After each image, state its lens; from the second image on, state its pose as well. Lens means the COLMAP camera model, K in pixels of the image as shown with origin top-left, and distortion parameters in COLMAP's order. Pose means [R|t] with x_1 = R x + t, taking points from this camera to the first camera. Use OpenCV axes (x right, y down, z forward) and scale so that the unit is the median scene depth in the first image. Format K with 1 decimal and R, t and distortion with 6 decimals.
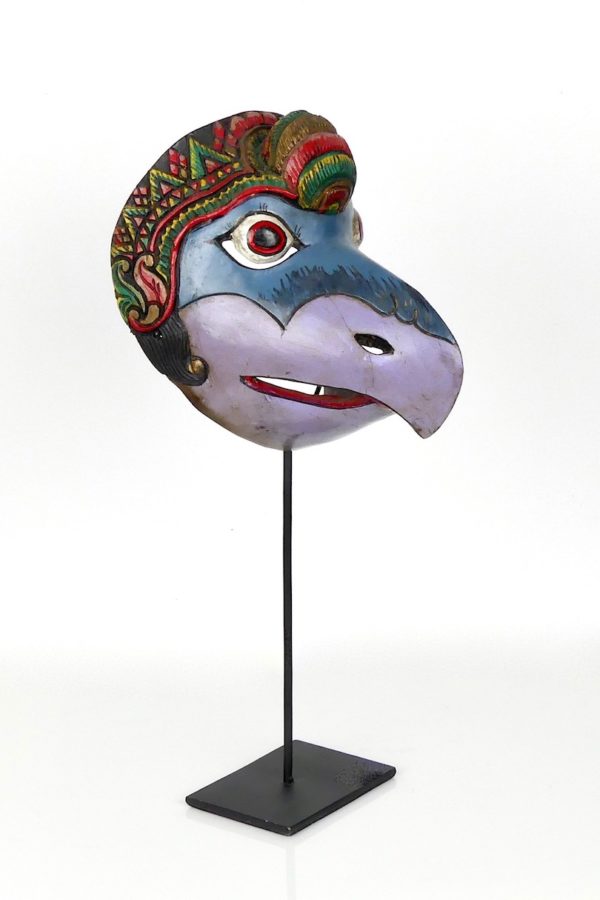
lens RADIAL K [[1948.2, 0, 300.0], [0, 1948.2, 450.0], [0, 0, 1]] dist [-0.023611, -0.077798]
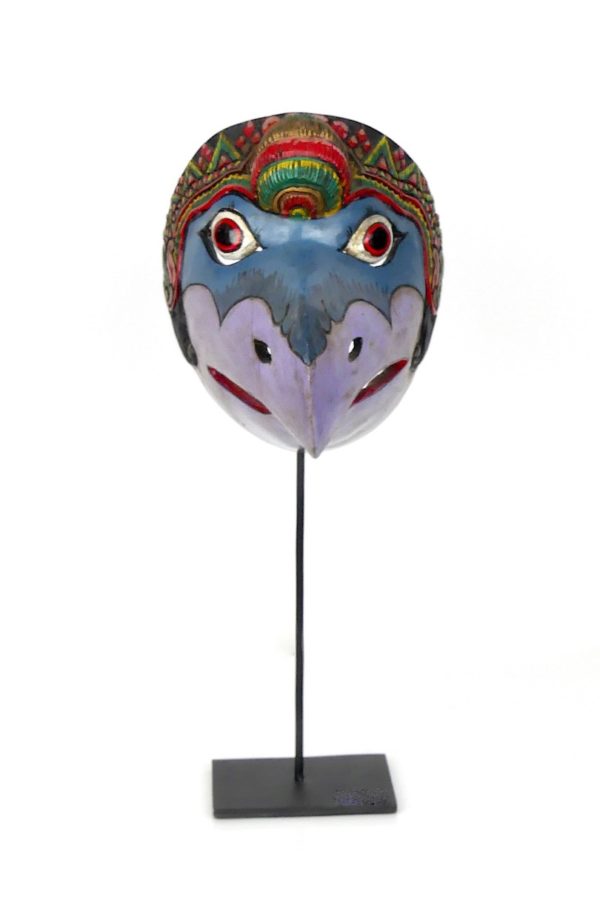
lens RADIAL K [[1948.2, 0, 300.0], [0, 1948.2, 450.0], [0, 0, 1]] dist [-0.023611, -0.077798]
pose [[0.640730, 0.187769, -0.744451, 0.784499], [-0.182044, 0.979137, 0.090282, -0.096614], [0.745872, 0.077676, 0.661545, 0.354942]]
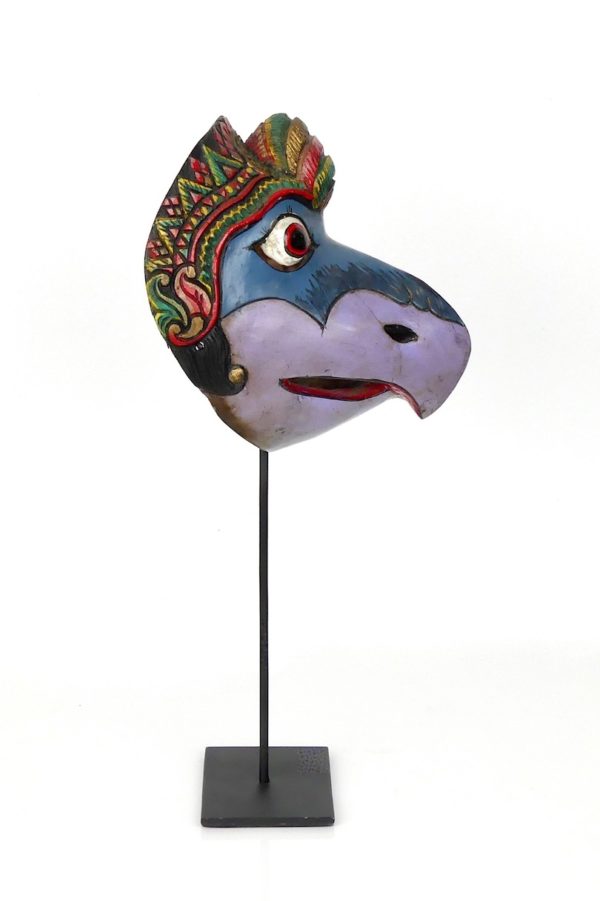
lens RADIAL K [[1950.4, 0, 300.0], [0, 1950.4, 450.5], [0, 0, 1]] dist [-0.023611, -0.077798]
pose [[0.791371, -0.132811, 0.596735, -0.627125], [0.134989, 0.989985, 0.041315, -0.041920], [-0.596246, 0.047857, 0.801374, 0.192338]]
